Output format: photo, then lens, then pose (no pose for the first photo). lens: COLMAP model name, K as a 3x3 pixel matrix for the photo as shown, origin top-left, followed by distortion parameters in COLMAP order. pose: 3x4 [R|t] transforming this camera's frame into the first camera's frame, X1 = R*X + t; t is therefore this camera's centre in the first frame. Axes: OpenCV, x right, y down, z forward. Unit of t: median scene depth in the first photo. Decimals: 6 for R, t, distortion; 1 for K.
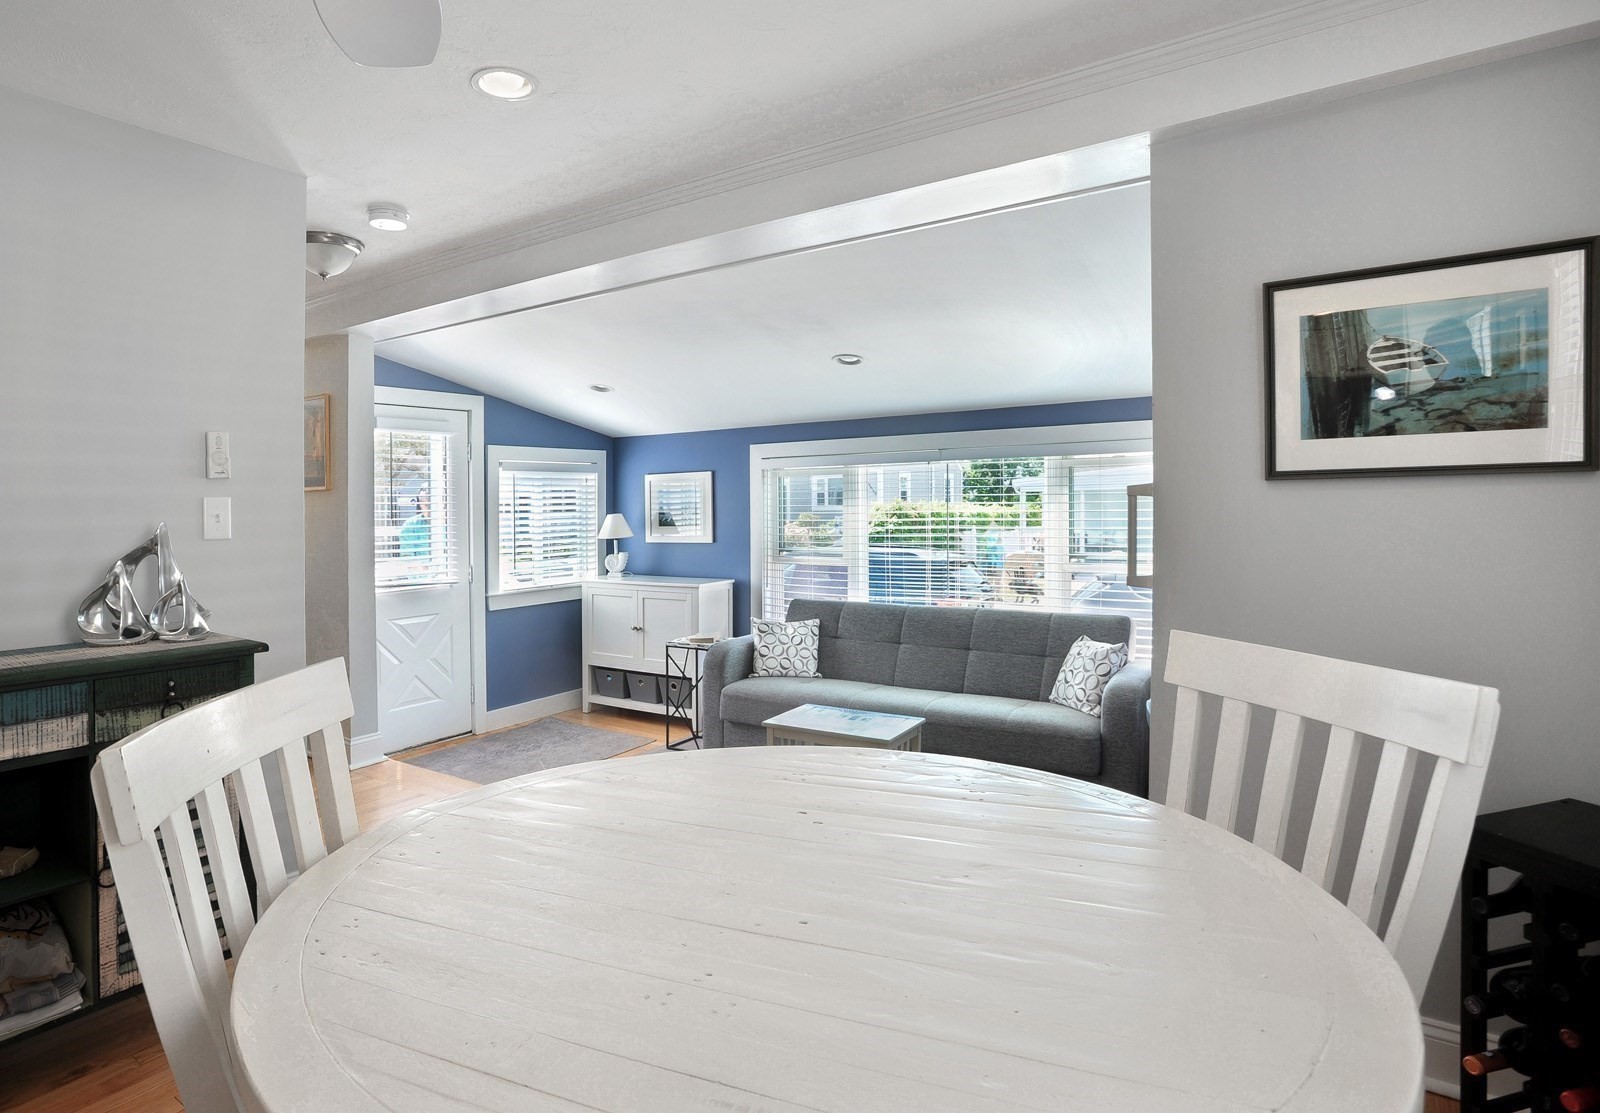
lens RADIAL K [[863.2, 0, 767.5], [0, 863.2, 507.7], [0, 0, 1]] dist [0.000140, -0.000199]
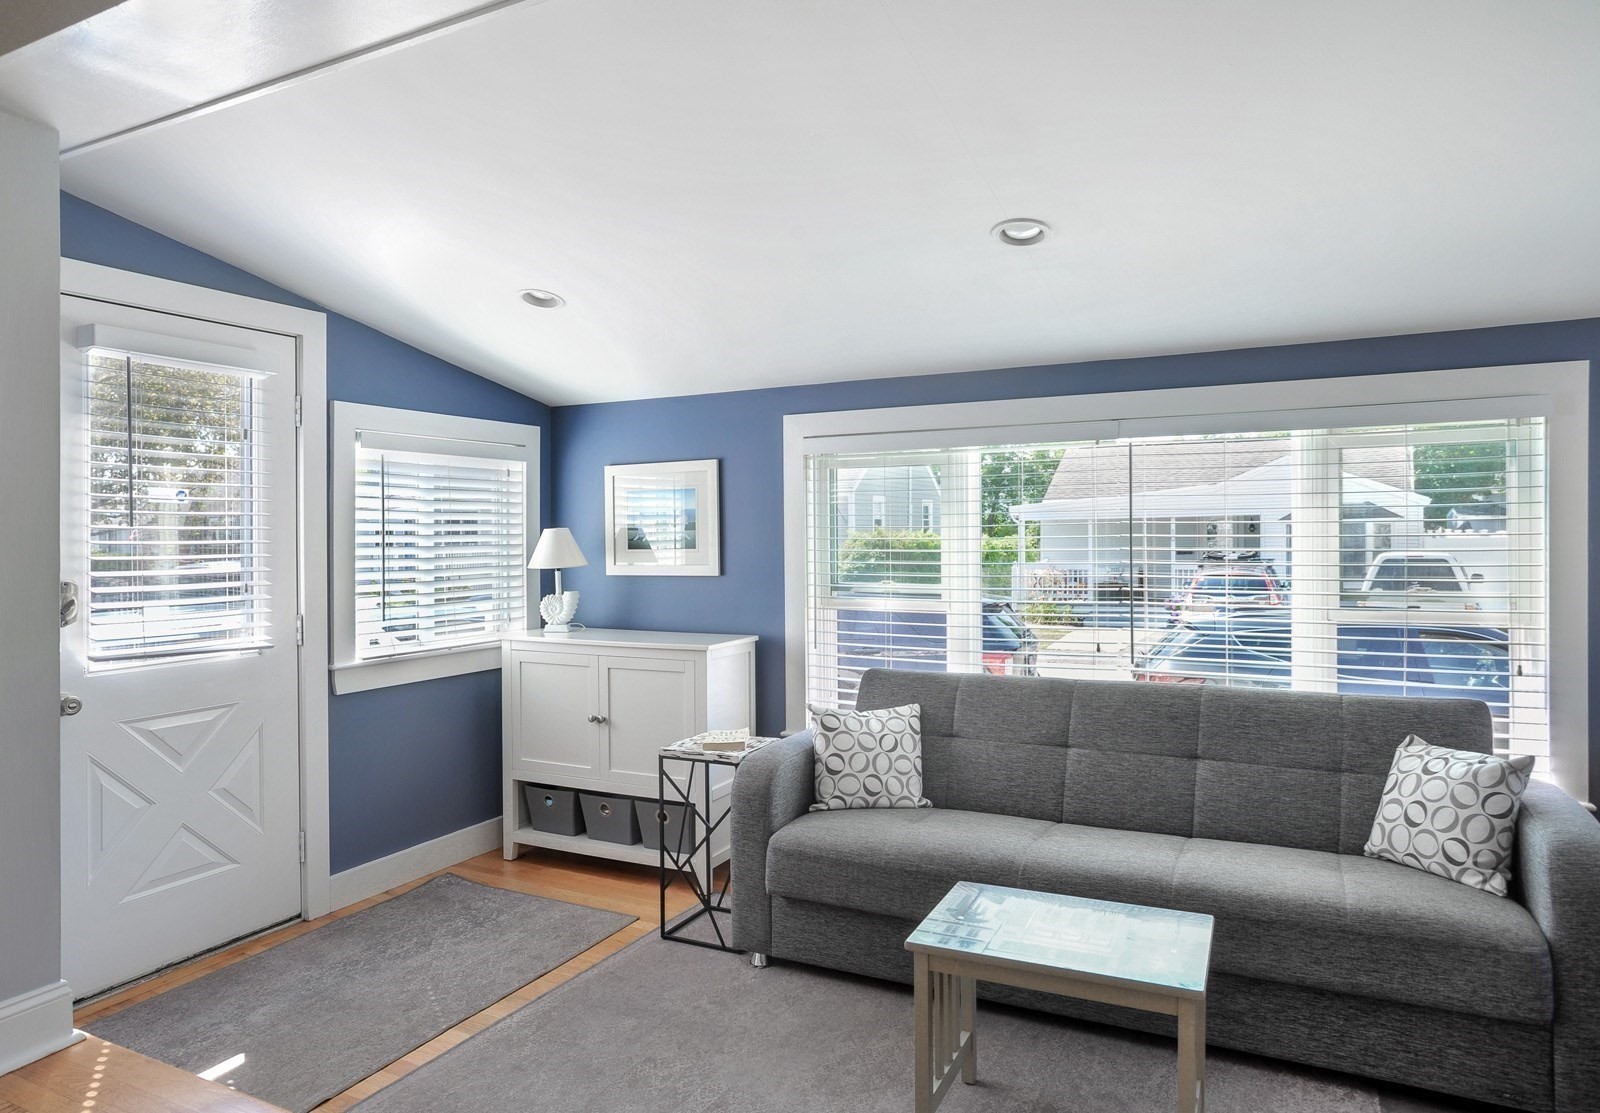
lens RADIAL K [[982.3, 0, 801.4], [0, 982.3, 553.5], [0, 0, 1]] dist [-0.001102, 0.002207]
pose [[0.994826, 0.002795, 0.101556, -0.084096], [-0.004012, 0.999922, 0.011788, 0.018084], [-0.101516, -0.012135, 0.994760, 0.327469]]
